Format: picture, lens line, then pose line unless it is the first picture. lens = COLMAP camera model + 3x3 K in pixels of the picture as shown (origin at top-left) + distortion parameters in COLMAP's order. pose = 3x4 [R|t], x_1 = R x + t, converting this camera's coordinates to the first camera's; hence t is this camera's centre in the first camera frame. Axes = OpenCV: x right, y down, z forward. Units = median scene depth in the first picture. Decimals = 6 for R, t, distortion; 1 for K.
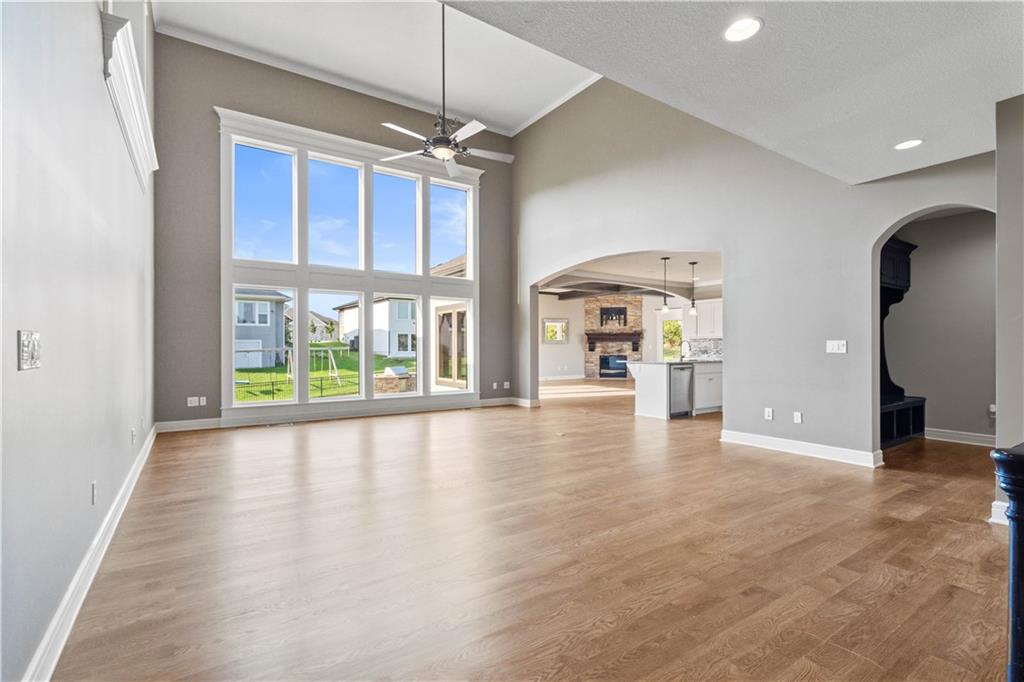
lens RADIAL K [[472.4, 0, 507.8], [0, 472.4, 344.0], [0, 0, 1]] dist [-0.000592, -0.000524]
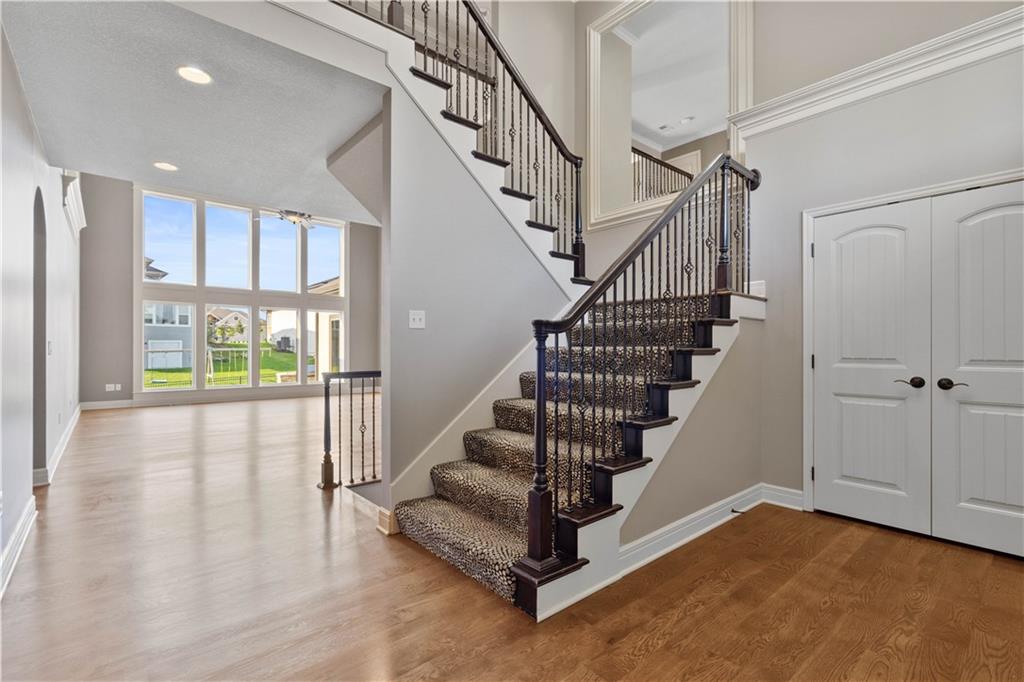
lens RADIAL K [[472.4, 0, 516.7], [0, 472.4, 346.1], [0, 0, 1]] dist [-0.000592, -0.000524]
pose [[0.991730, 0.004097, 0.128273, 0.243538], [-0.004211, 0.999991, 0.000616, -0.001862], [-0.128269, -0.001151, 0.991739, -0.380342]]
